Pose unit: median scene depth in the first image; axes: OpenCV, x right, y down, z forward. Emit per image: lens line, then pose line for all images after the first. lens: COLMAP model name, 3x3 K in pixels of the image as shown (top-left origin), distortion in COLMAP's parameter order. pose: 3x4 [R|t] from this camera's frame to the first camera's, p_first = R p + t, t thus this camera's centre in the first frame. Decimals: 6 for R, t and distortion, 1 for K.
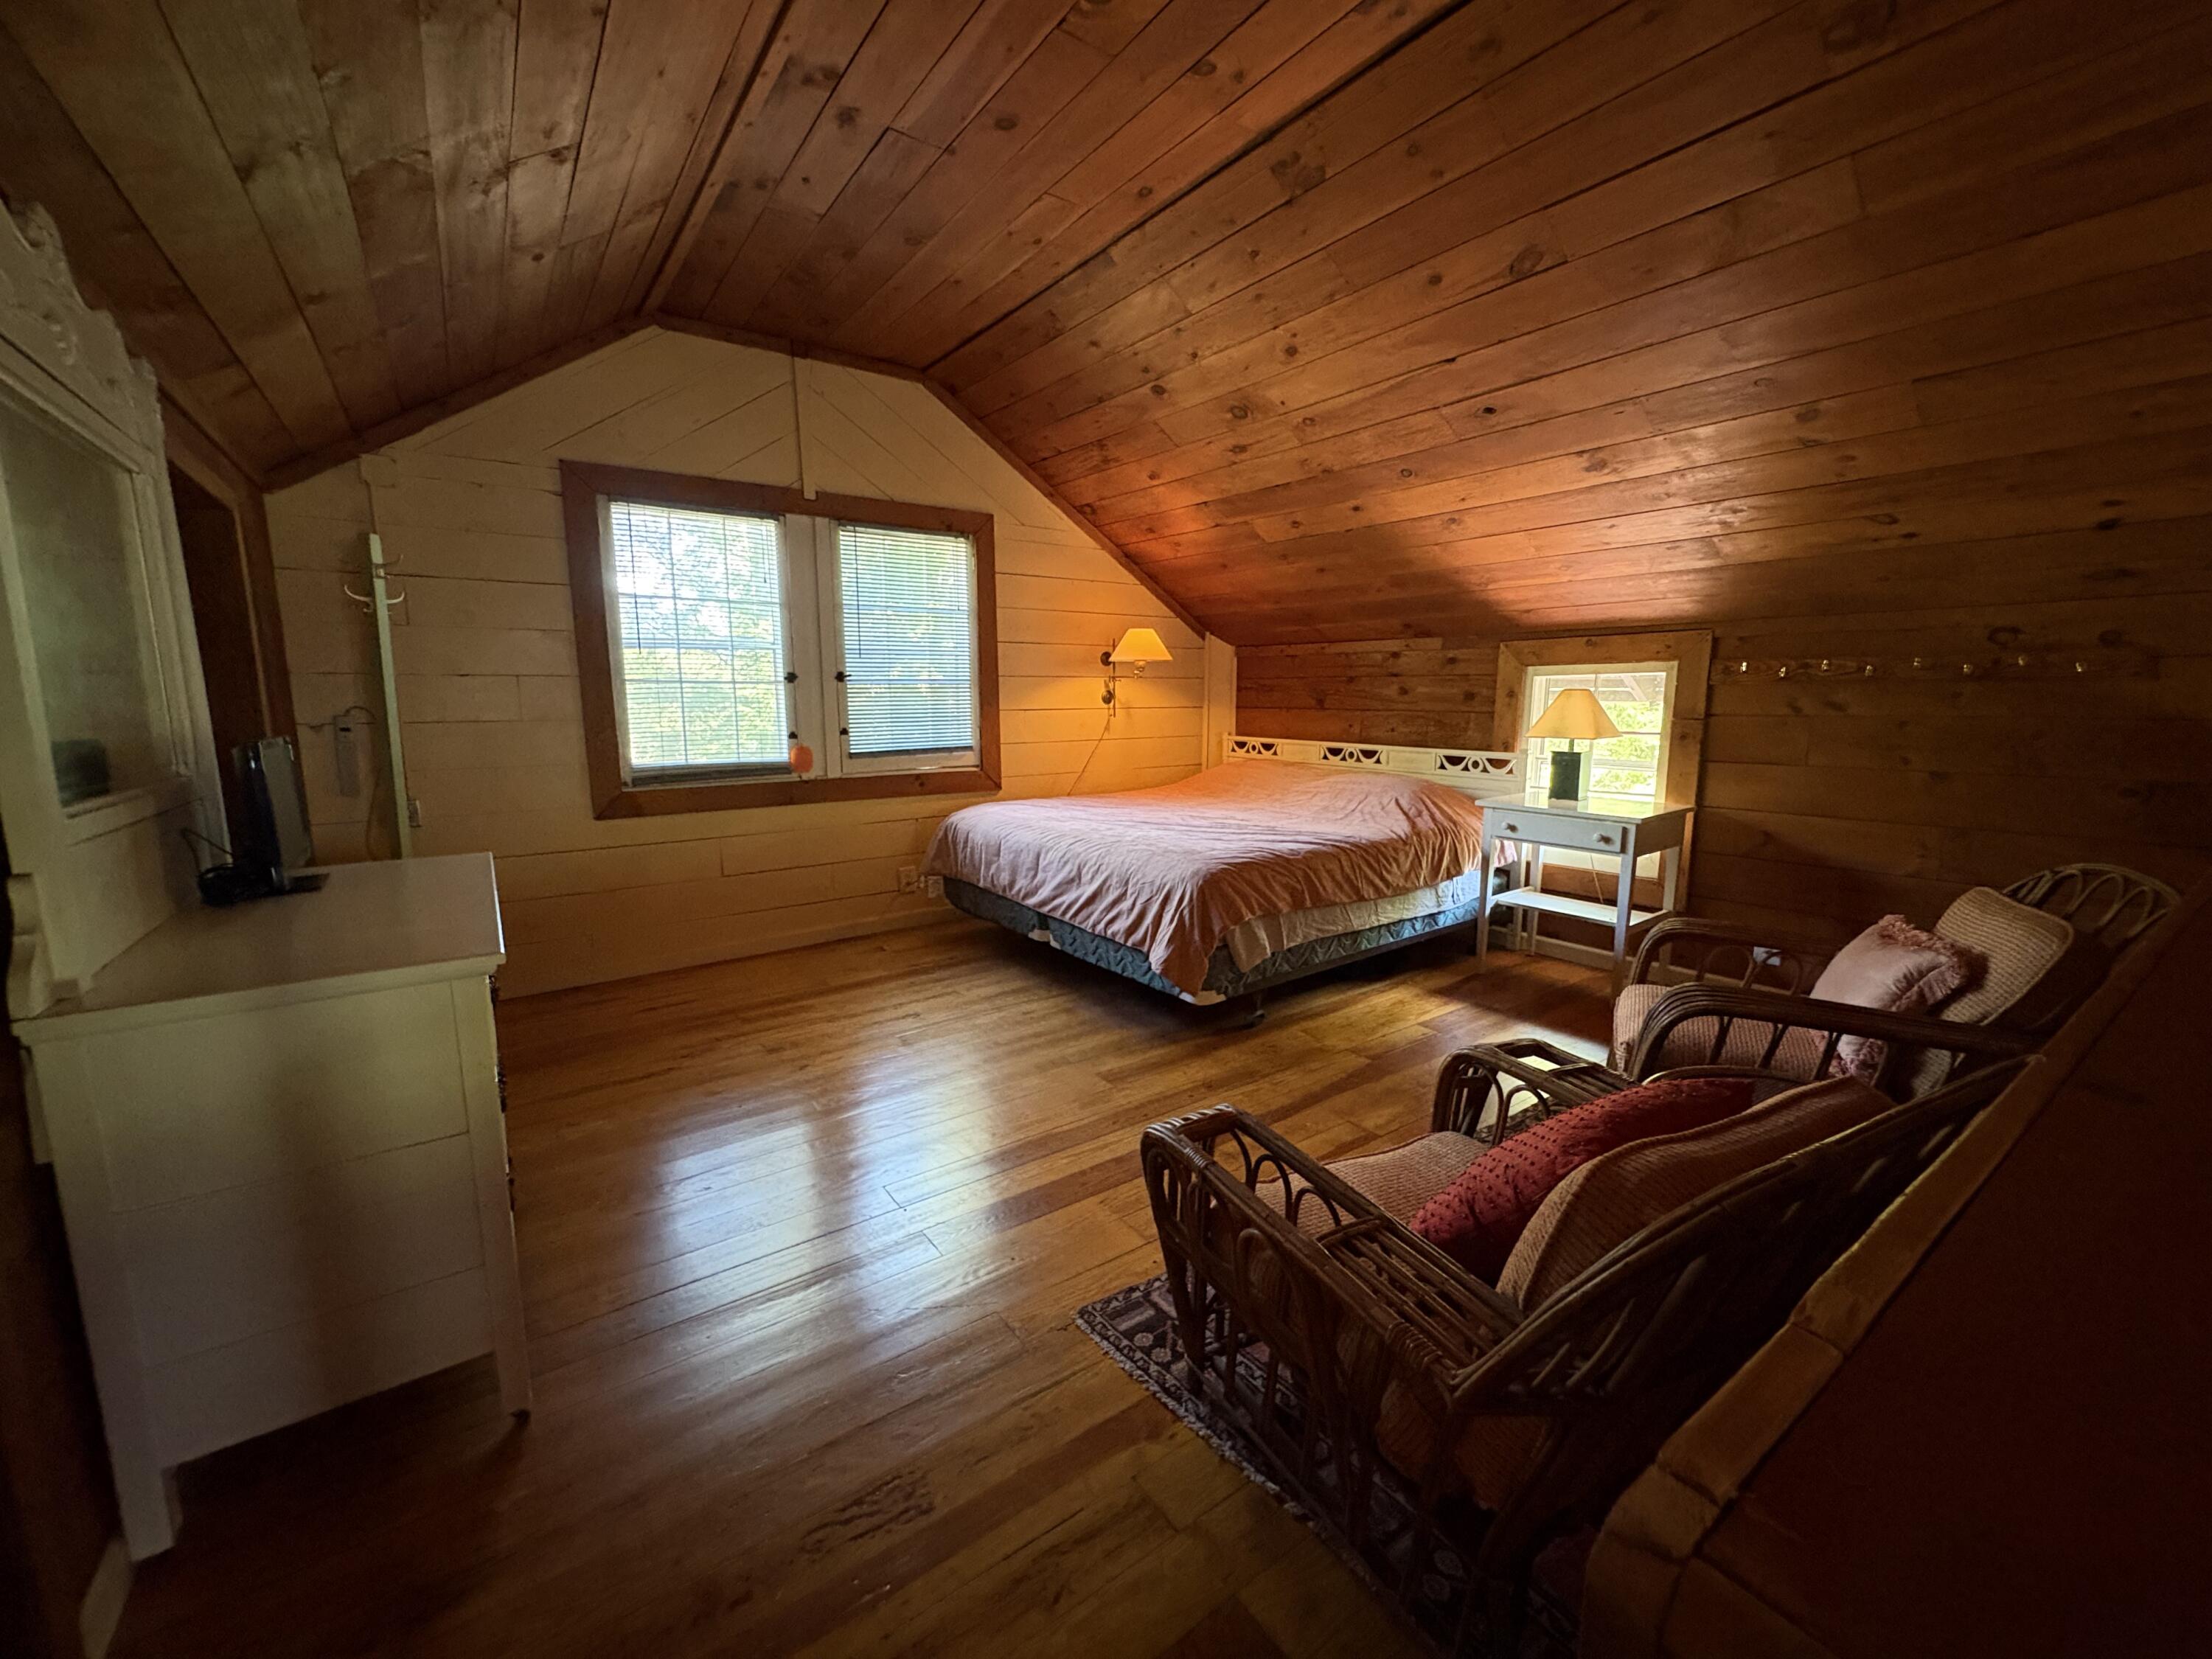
lens RADIAL K [[880.3, 0, 1102.6], [0, 880.3, 826.6], [0, 0, 1]] dist [0.000899, -0.000206]
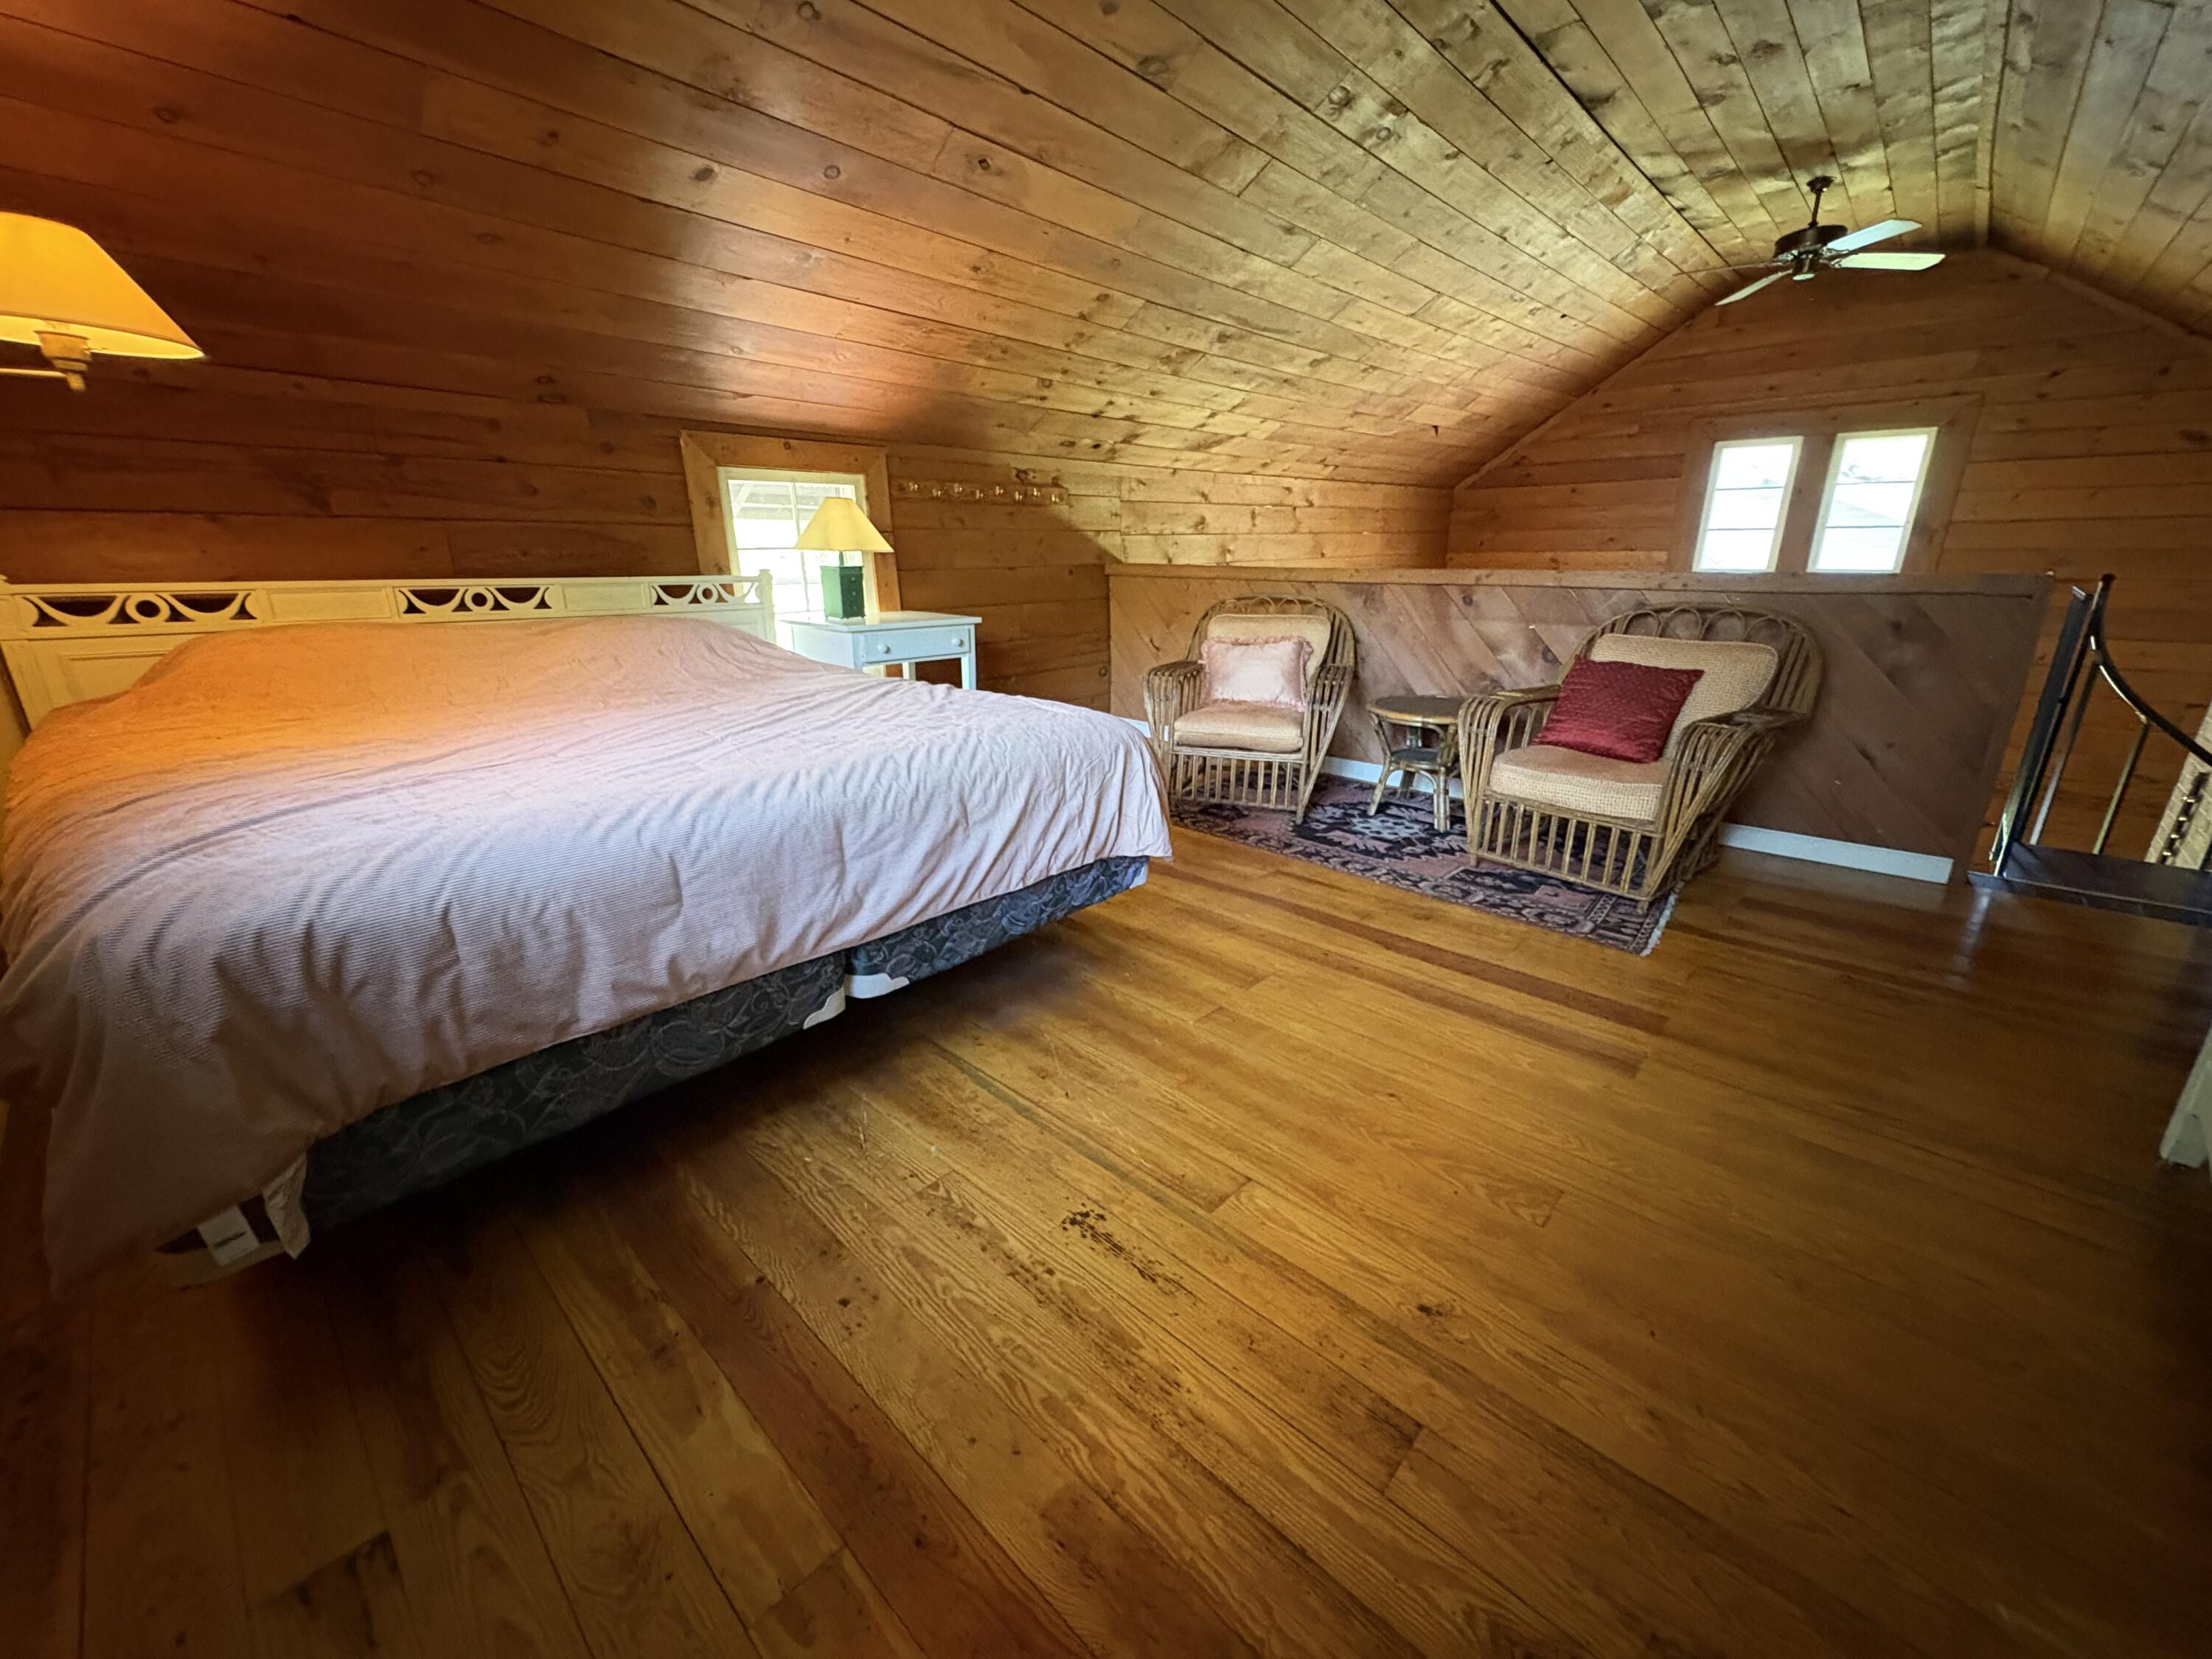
lens RADIAL K [[880.3, 0, 1107.4], [0, 880.3, 825.9], [0, 0, 1]] dist [0.000899, -0.000206]
pose [[-0.203328, -0.292864, 0.934285, -0.497197], [0.144684, 0.934755, 0.324499, -0.089071], [-0.968362, 0.201156, -0.147689, 0.906543]]
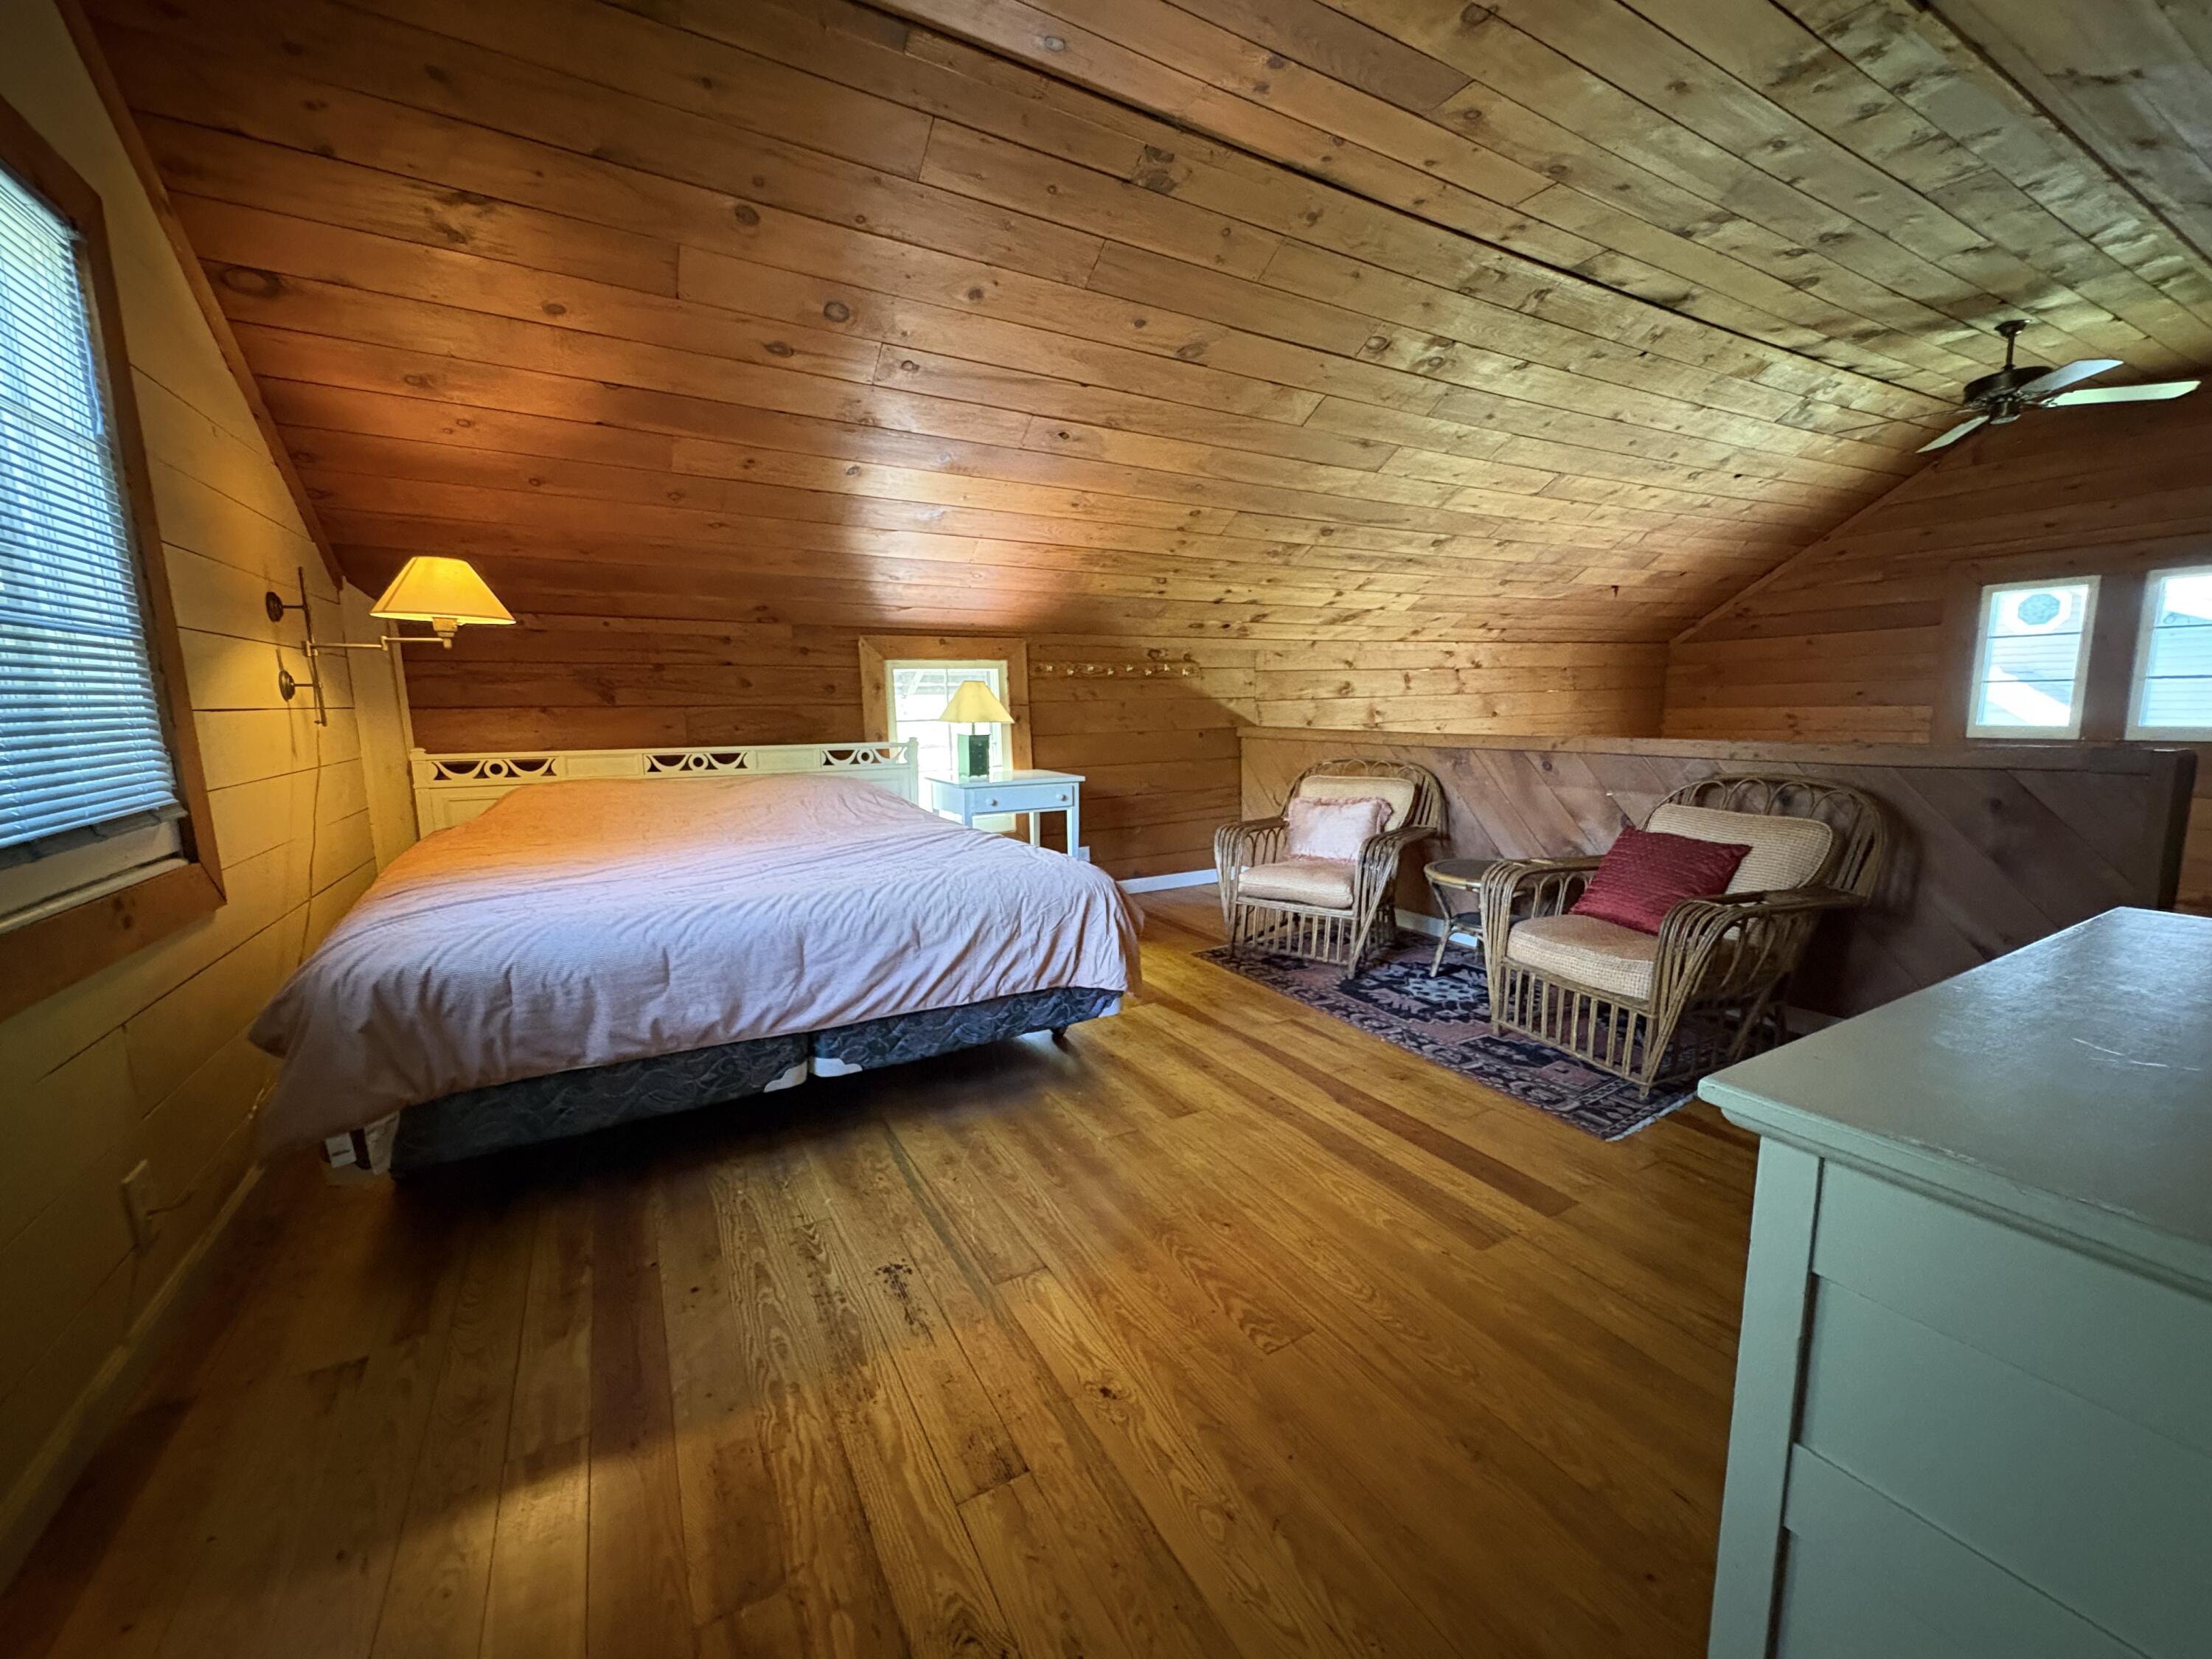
lens RADIAL K [[880.3, 0, 1107.8], [0, 880.3, 825.8], [0, 0, 1]] dist [0.000899, -0.000206]
pose [[0.100821, -0.138767, 0.985180, -0.607341], [0.159355, 0.979693, 0.121686, -0.079230], [-0.982060, 0.144724, 0.120887, 0.692668]]
